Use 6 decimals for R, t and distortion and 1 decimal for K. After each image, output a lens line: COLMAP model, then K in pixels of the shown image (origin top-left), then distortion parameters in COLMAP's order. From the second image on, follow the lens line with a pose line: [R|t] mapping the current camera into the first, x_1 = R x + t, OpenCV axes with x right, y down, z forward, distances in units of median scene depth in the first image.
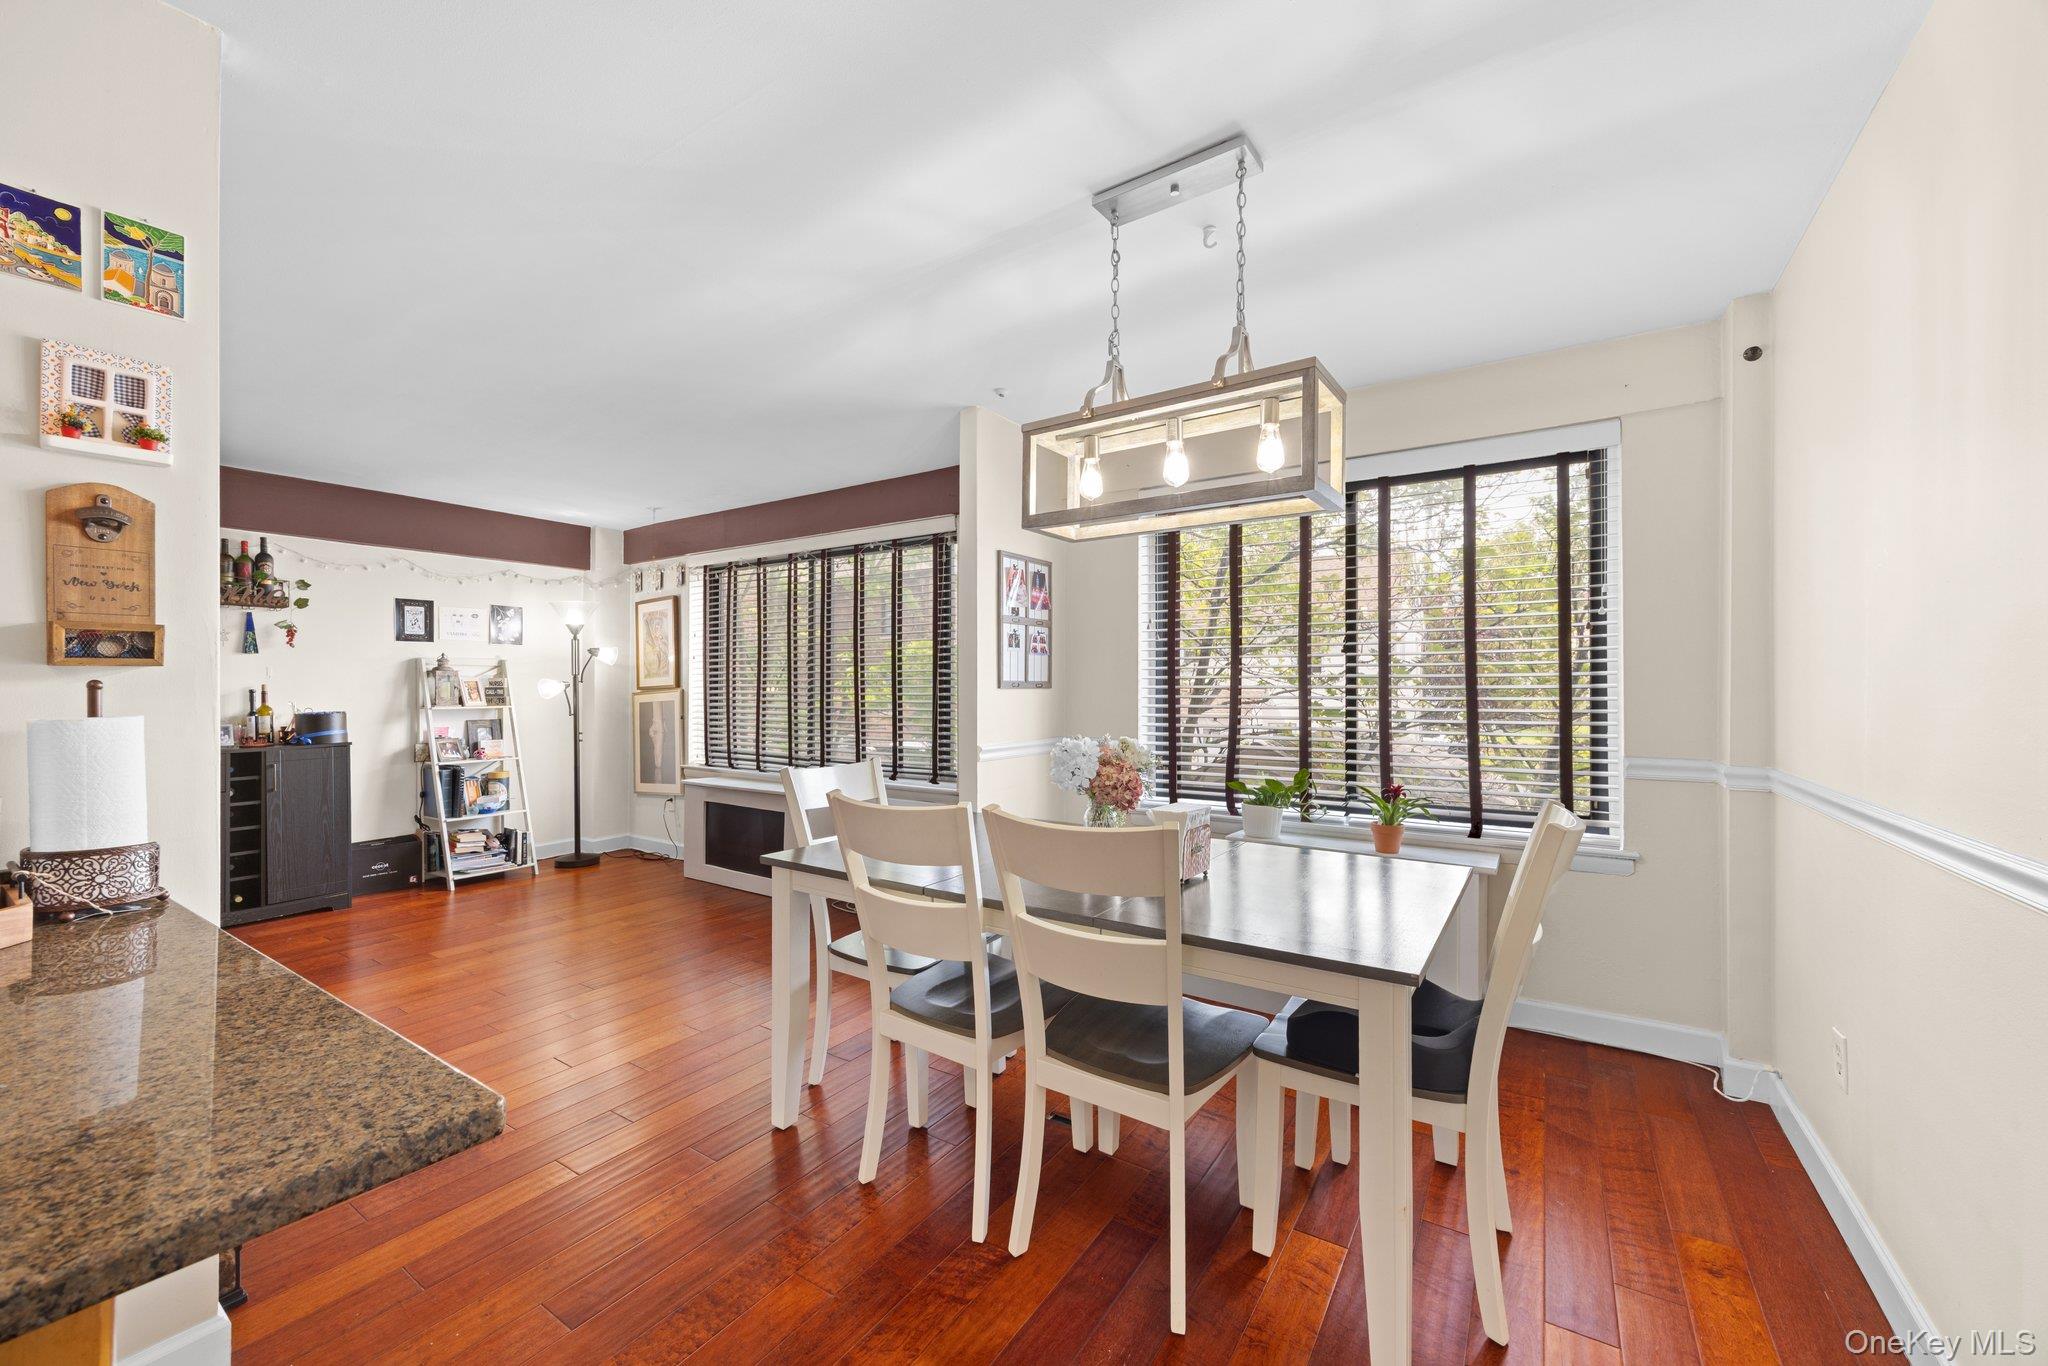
lens RADIAL K [[787.2, 0, 1009.1], [0, 787.2, 682.7], [0, 0, 1]] dist [-0.003722, 0.000130]
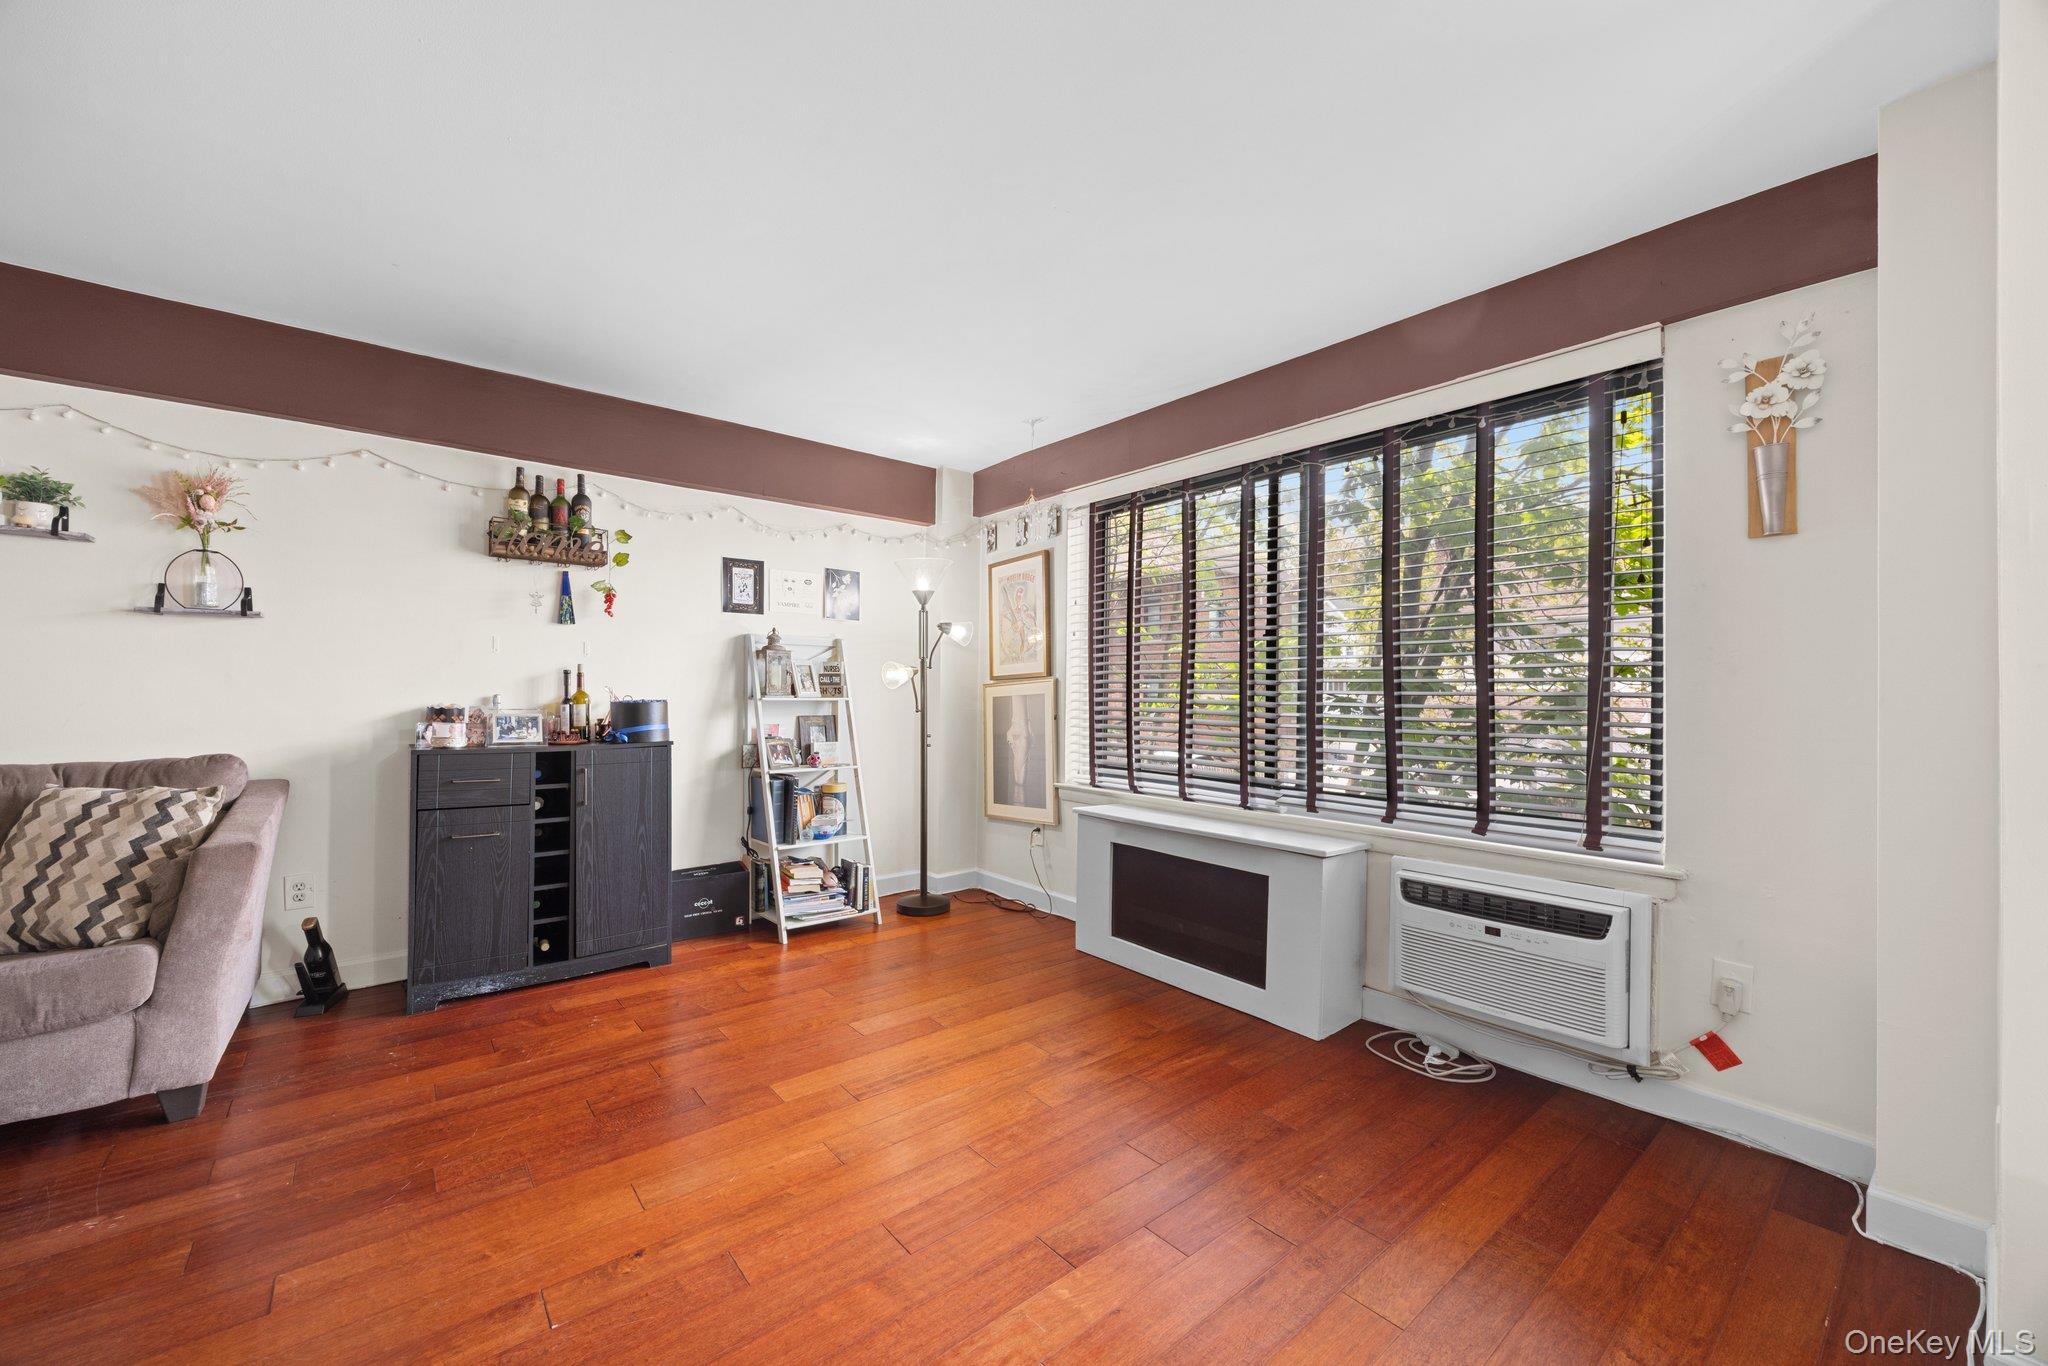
lens RADIAL K [[787.2, 0, 1009.1], [0, 787.2, 687.0], [0, 0, 1]] dist [-0.003722, 0.000130]
pose [[0.953848, 0.006696, -0.300217, -0.268849], [-0.007676, 0.999968, -0.002085, 0.020502], [0.300193, 0.004294, 0.953869, 0.333355]]
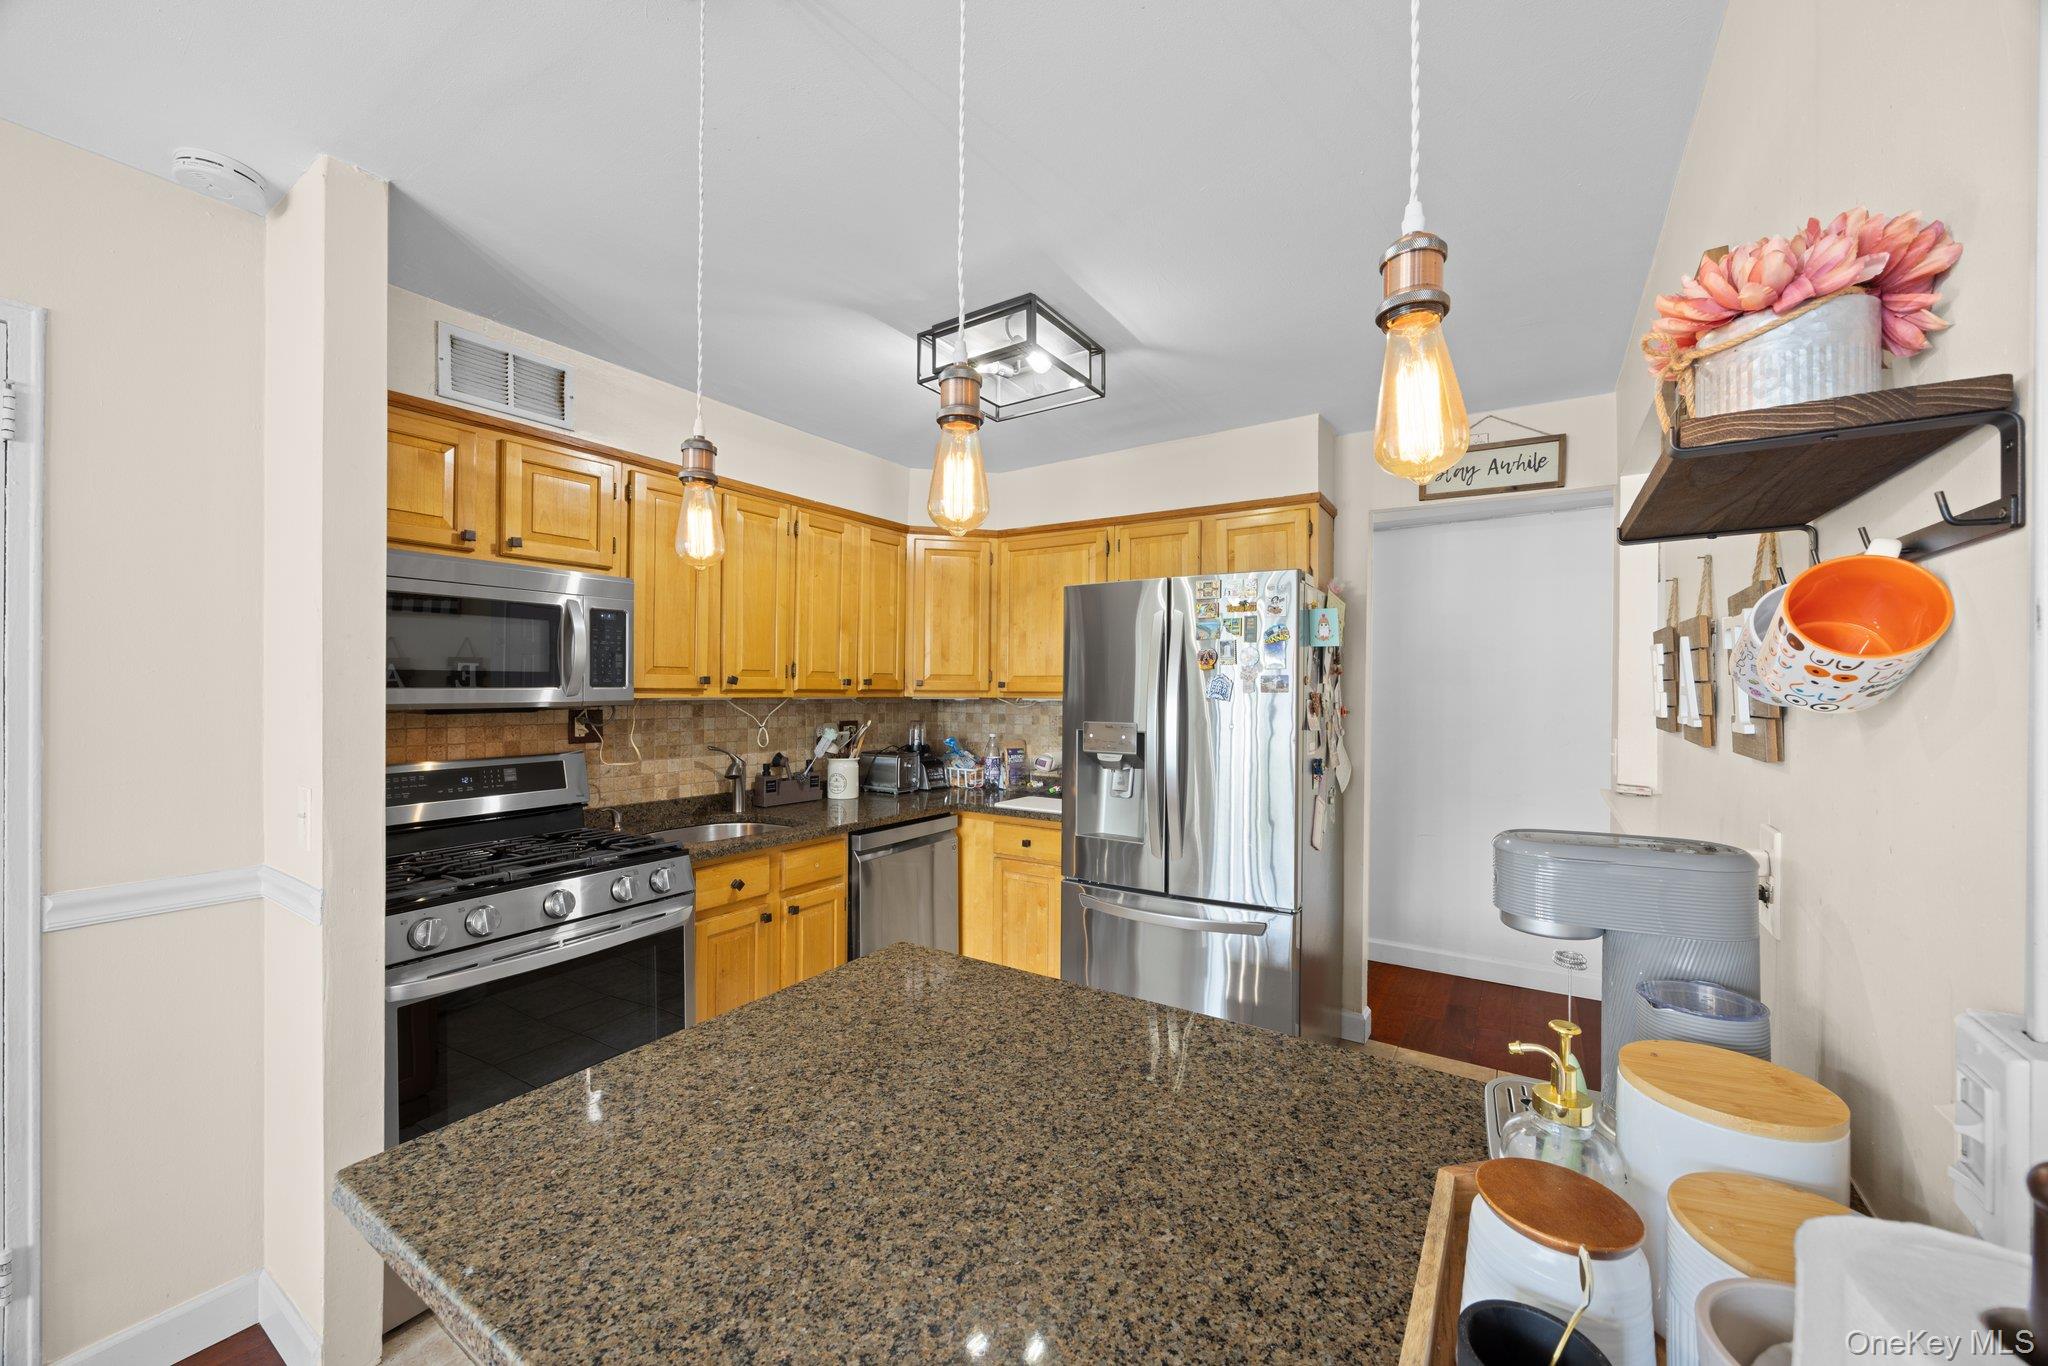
lens RADIAL K [[787.2, 0, 1029.4], [0, 787.2, 689.3], [0, 0, 1]] dist [-0.003722, 0.000130]
pose [[-0.999922, -0.004627, -0.011615, -0.219430], [-0.004531, 0.999955, -0.008320, -0.028009], [0.011653, -0.008267, -0.999898, 0.287253]]
